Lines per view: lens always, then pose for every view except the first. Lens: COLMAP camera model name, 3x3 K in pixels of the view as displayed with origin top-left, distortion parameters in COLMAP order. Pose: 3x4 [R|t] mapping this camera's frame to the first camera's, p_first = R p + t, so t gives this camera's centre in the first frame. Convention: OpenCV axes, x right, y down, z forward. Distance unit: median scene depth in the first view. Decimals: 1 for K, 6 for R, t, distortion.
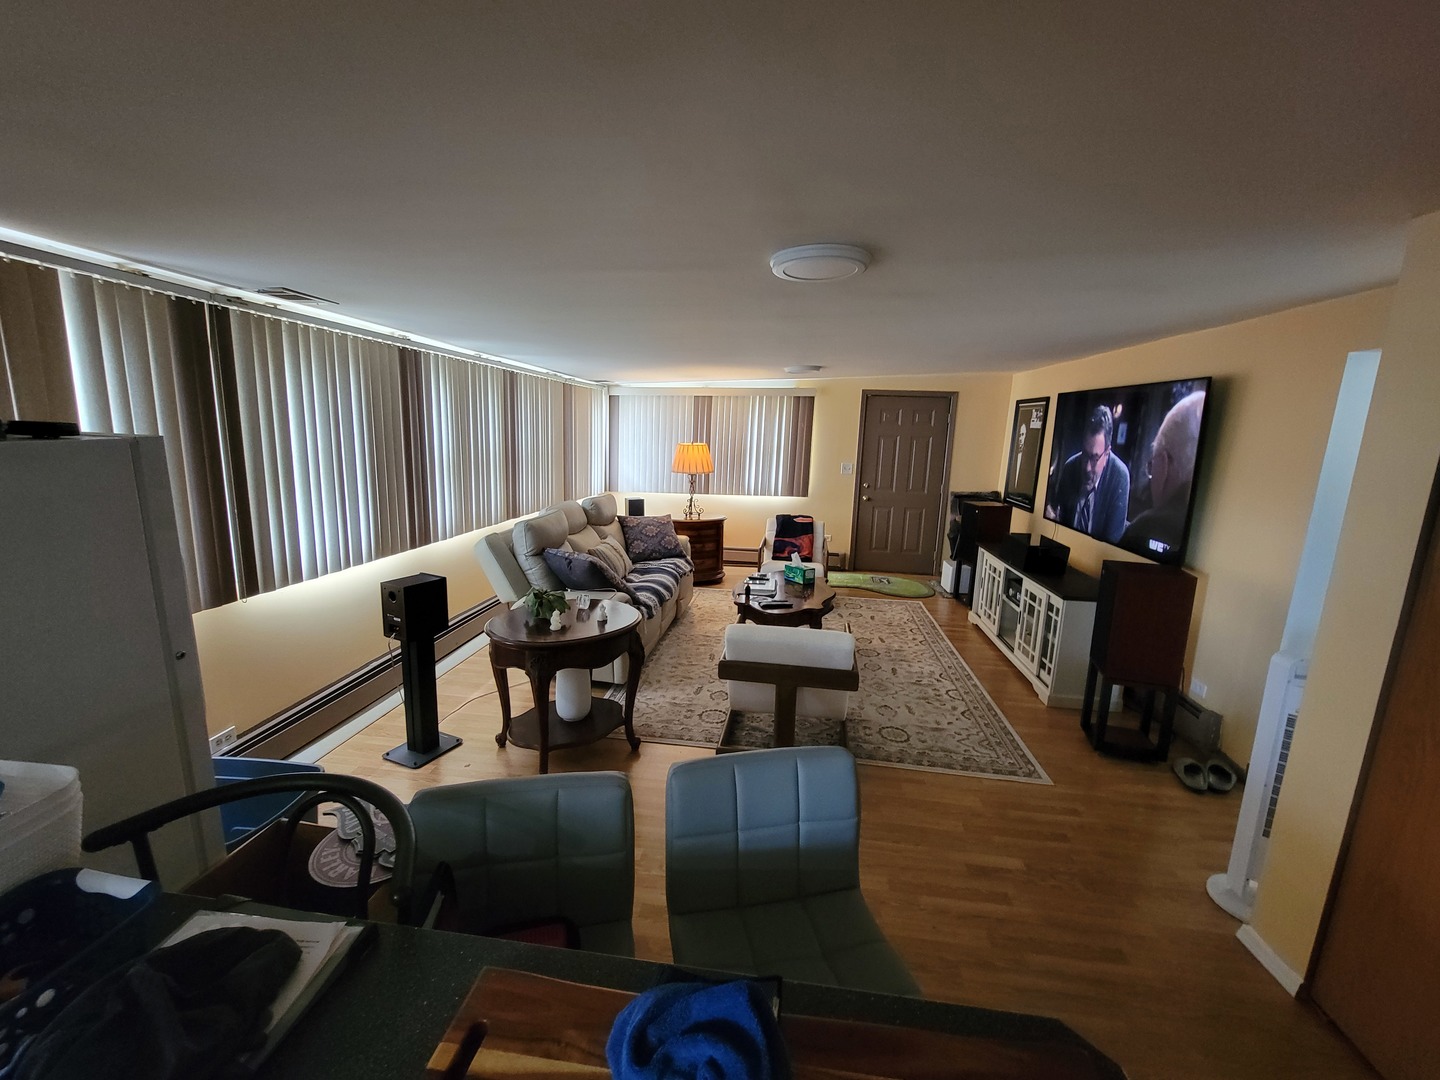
lens RADIAL K [[585.1, 0, 721.5], [0, 585.1, 533.4], [0, 0, 1]] dist [-0.007011, 0.000974]
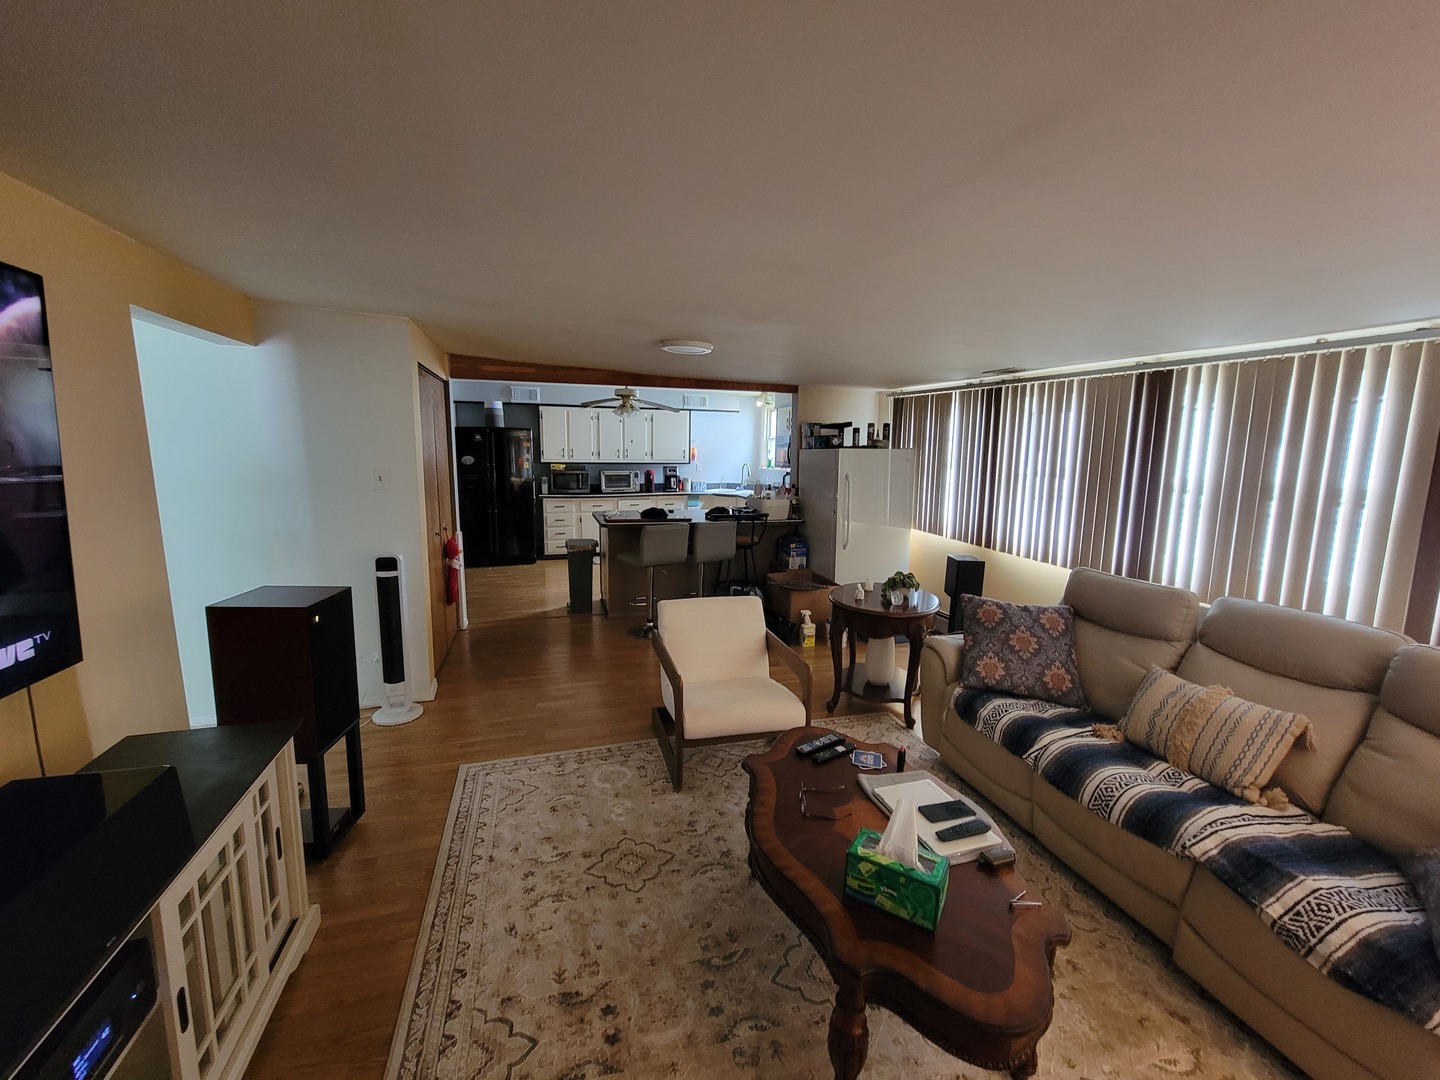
lens RADIAL K [[585.1, 0, 721.5], [0, 585.1, 533.4], [0, 0, 1]] dist [-0.007011, 0.000974]
pose [[-0.913425, 0.009513, -0.406897, 0.577135], [-0.121346, 0.947896, 0.294565, -0.321552], [0.388498, 0.318438, -0.864677, 1.988041]]
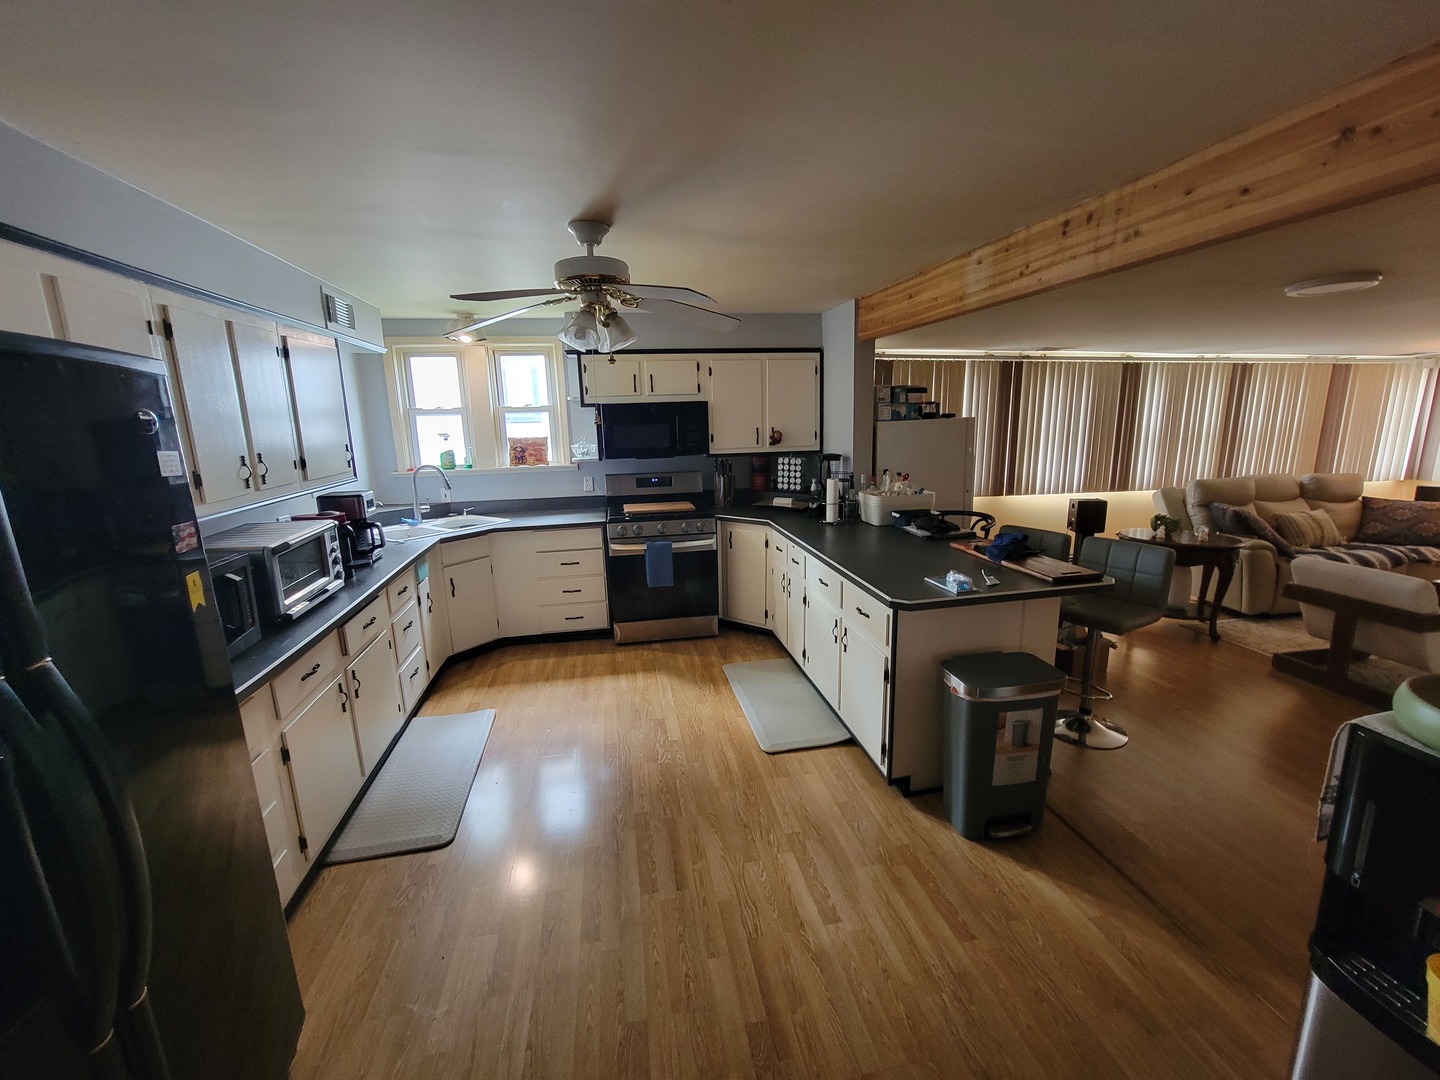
lens RADIAL K [[585.1, 0, 721.5], [0, 585.1, 533.4], [0, 0, 1]] dist [-0.007011, 0.000974]
pose [[0.302005, 0.144996, -0.942215, 0.822741], [-0.139545, 0.984443, 0.106767, 0.148748], [0.943038, 0.099237, 0.317540, -0.595290]]
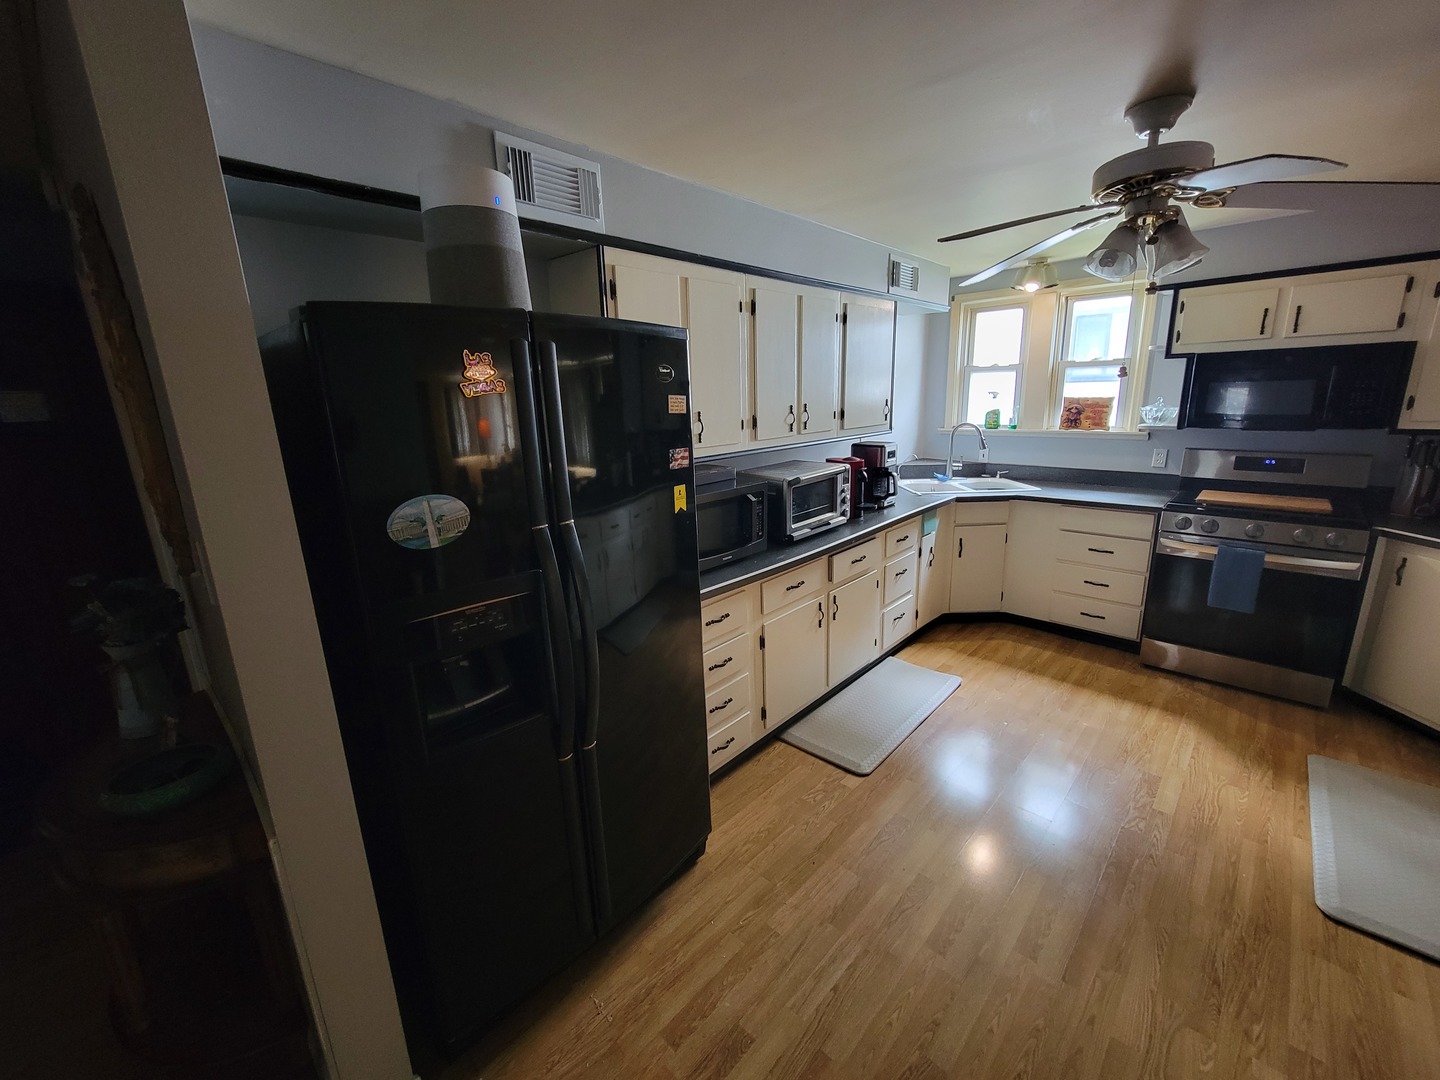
lens RADIAL K [[585.1, 0, 721.5], [0, 585.1, 533.4], [0, 0, 1]] dist [-0.007011, 0.000974]
pose [[-0.599065, 0.167542, -0.782976, 0.753191], [-0.140447, 0.940716, 0.308753, 0.133597], [0.788287, 0.294929, -0.540019, -0.451981]]
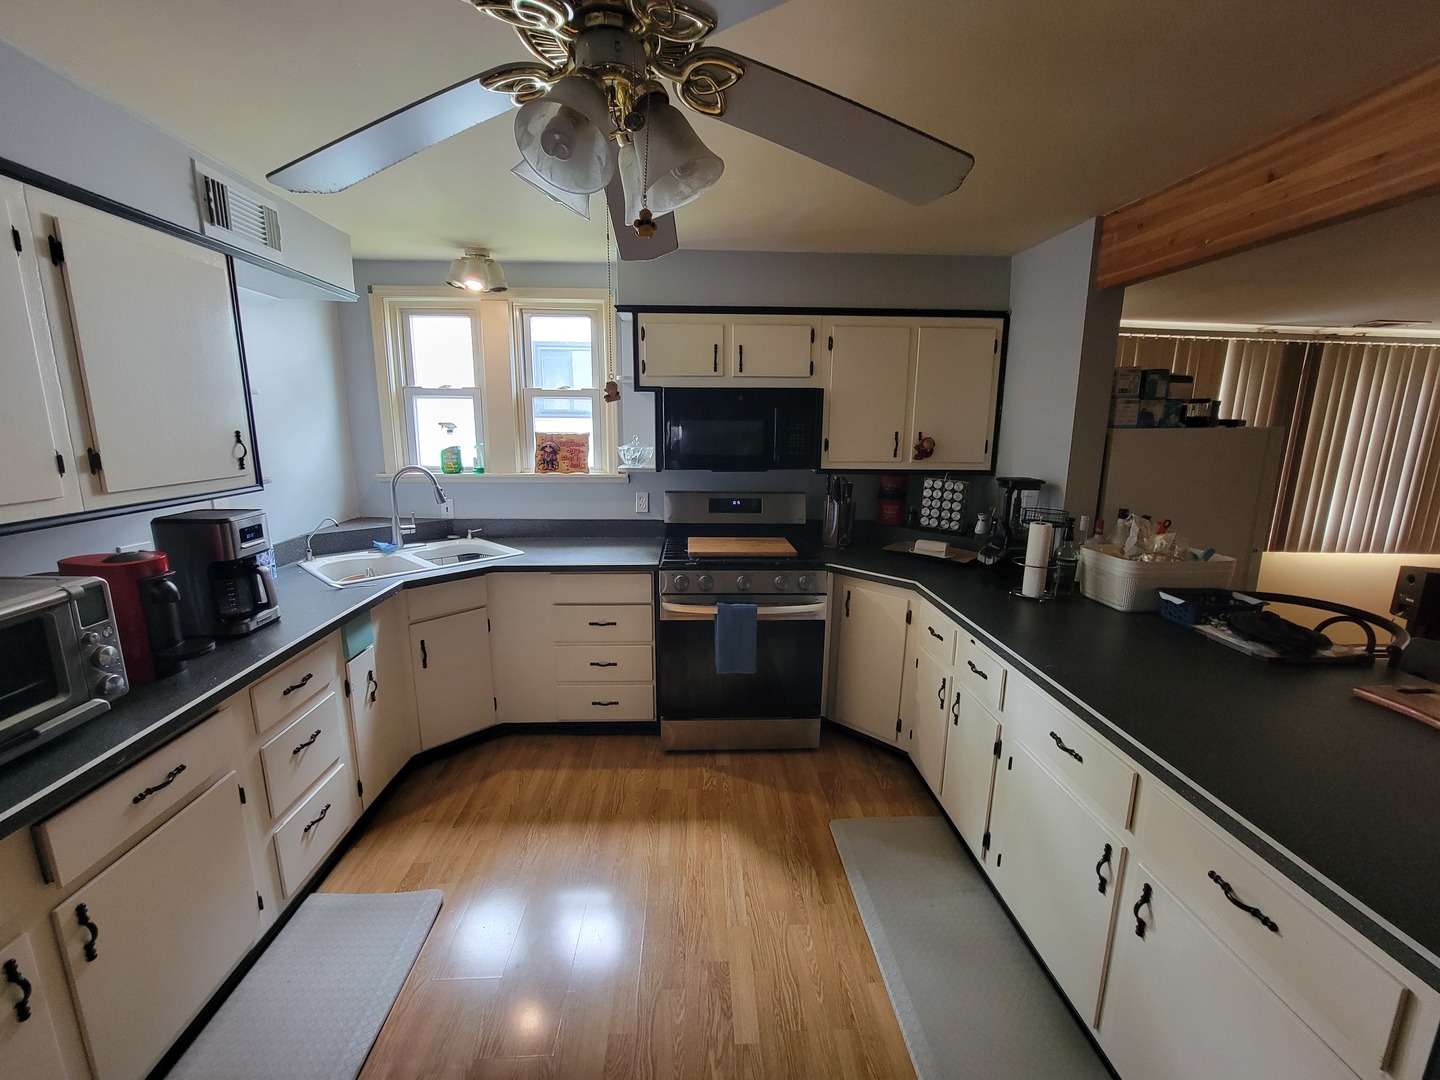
lens RADIAL K [[585.1, 0, 721.5], [0, 585.1, 533.4], [0, 0, 1]] dist [-0.007011, 0.000974]
pose [[0.168574, 0.150955, -0.974061, 0.278312], [-0.184211, 0.975618, 0.119316, 0.131239], [0.968323, 0.159320, 0.192271, -0.496275]]
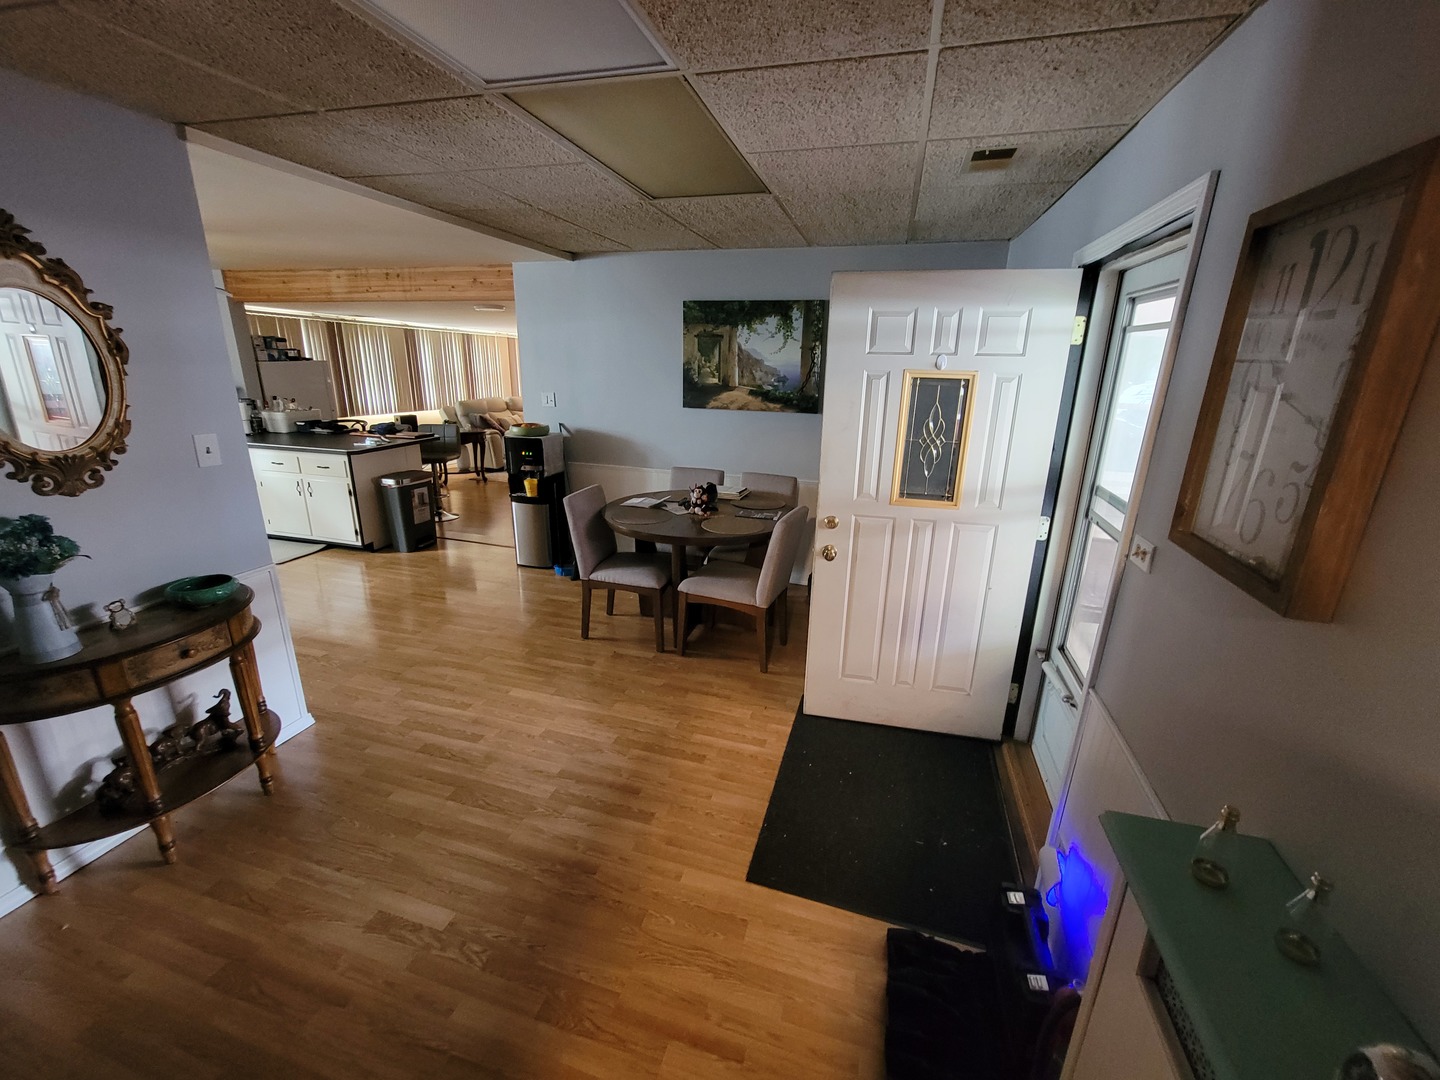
lens RADIAL K [[590.7, 0, 714.9], [0, 590.7, 534.7], [0, 0, 1]] dist [-0.002502, 0.000004]
pose [[0.984622, 0.029872, -0.172127, 1.486106], [-0.012803, 0.994962, 0.099435, 0.357615], [0.174230, -0.095702, 0.980043, -1.622507]]
